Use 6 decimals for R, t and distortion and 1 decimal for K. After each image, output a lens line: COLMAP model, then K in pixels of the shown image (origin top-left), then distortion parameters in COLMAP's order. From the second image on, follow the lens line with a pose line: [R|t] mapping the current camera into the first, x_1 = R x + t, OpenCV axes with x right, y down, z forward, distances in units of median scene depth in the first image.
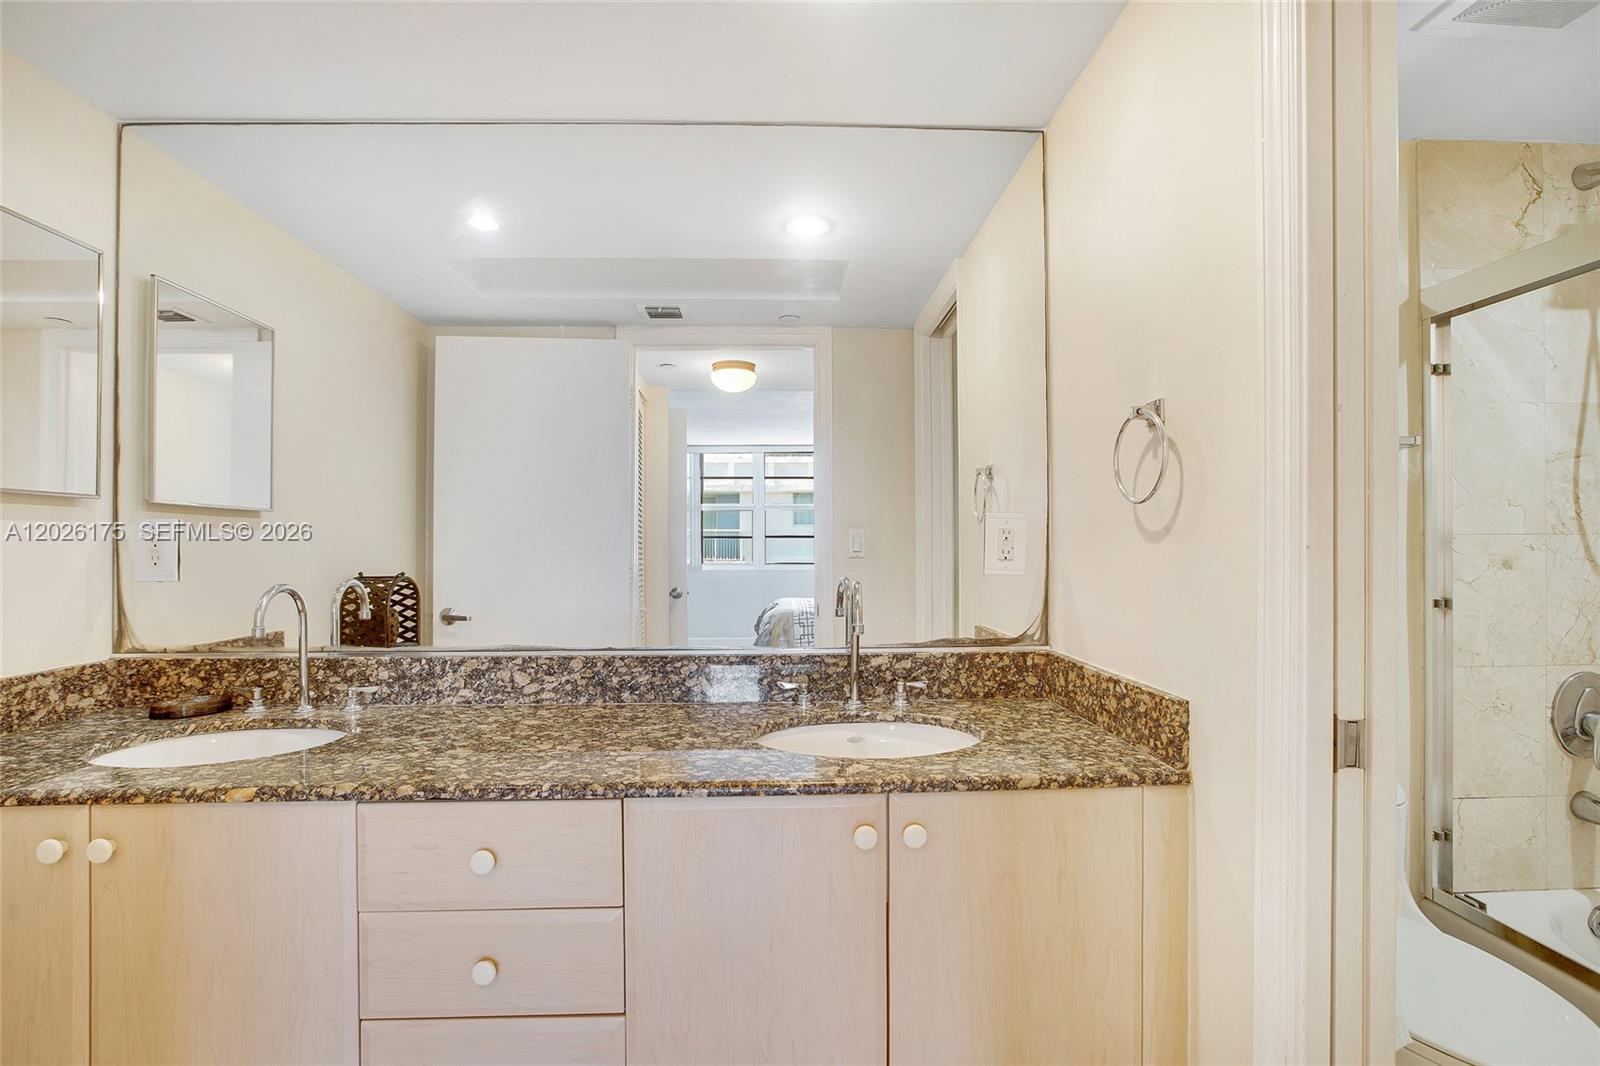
lens RADIAL K [[756.4, 0, 800.0], [0, 756.4, 533.0], [0, 0, 1]] dist [-0.043279, 0.014932]
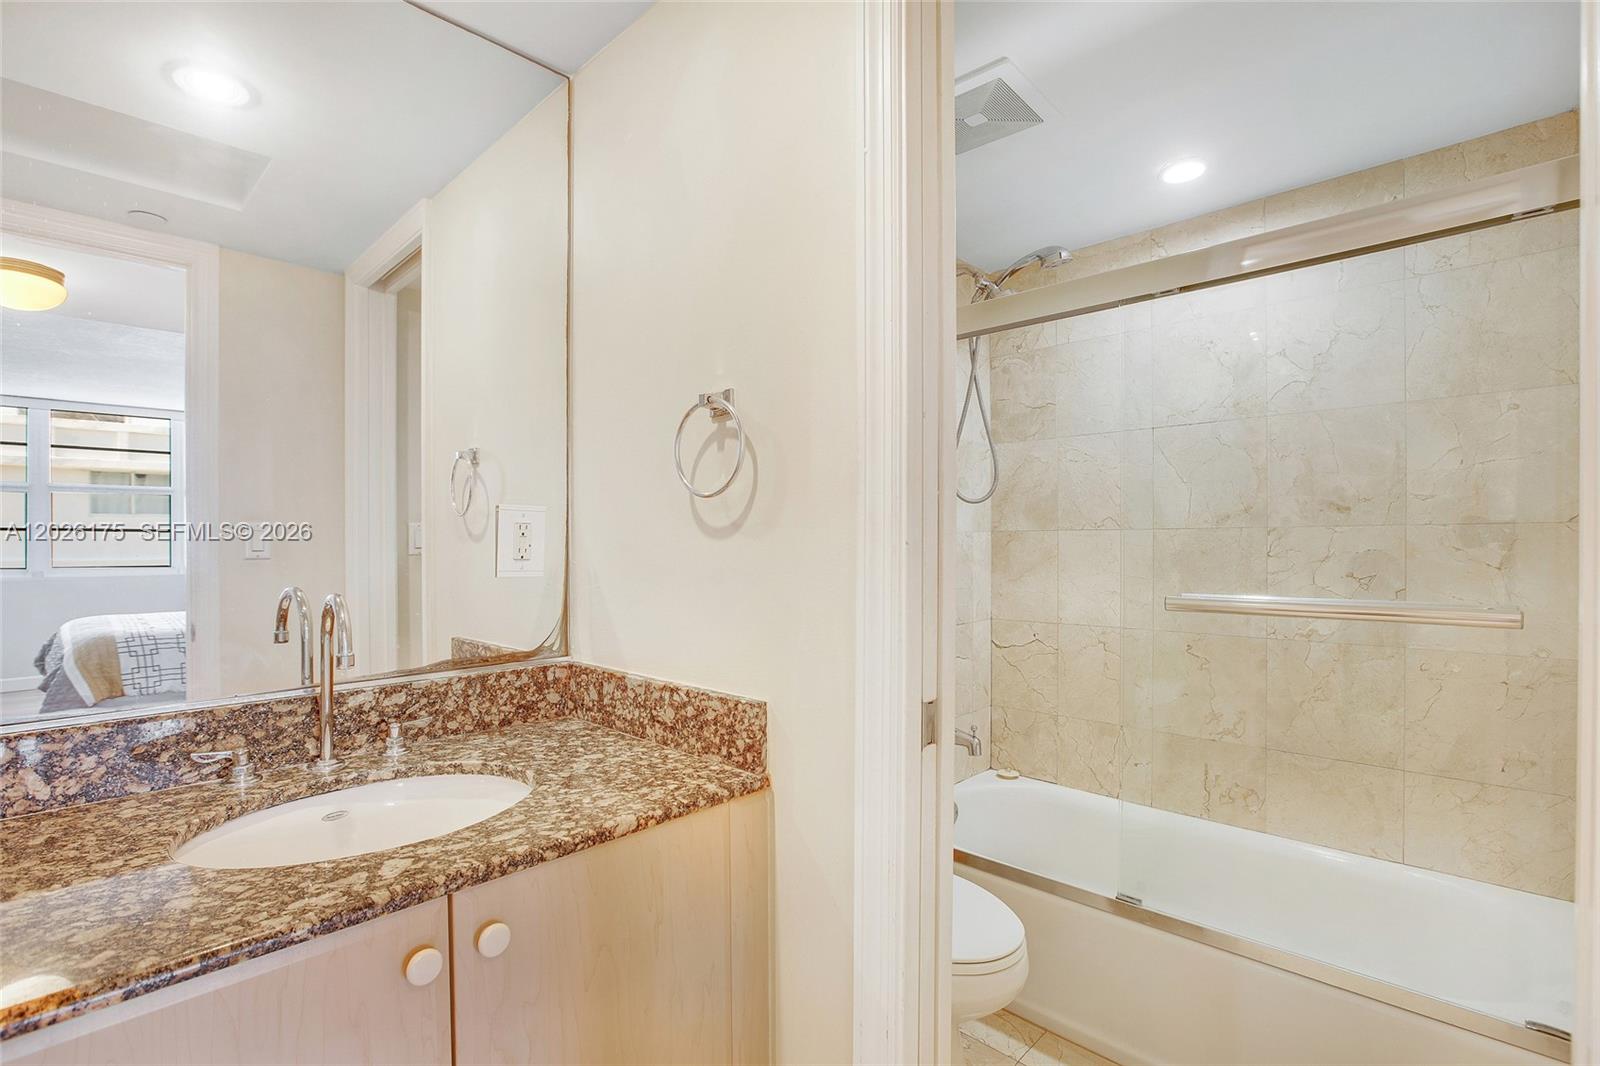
lens RADIAL K [[756.4, 0, 800.0], [0, 756.4, 533.0], [0, 0, 1]] dist [-0.043279, 0.014932]
pose [[0.723241, 0.007115, 0.690559, -0.100207], [-0.009908, 0.999951, 0.000074, 0.002727], [-0.690525, -0.006896, 0.723276, 0.200488]]
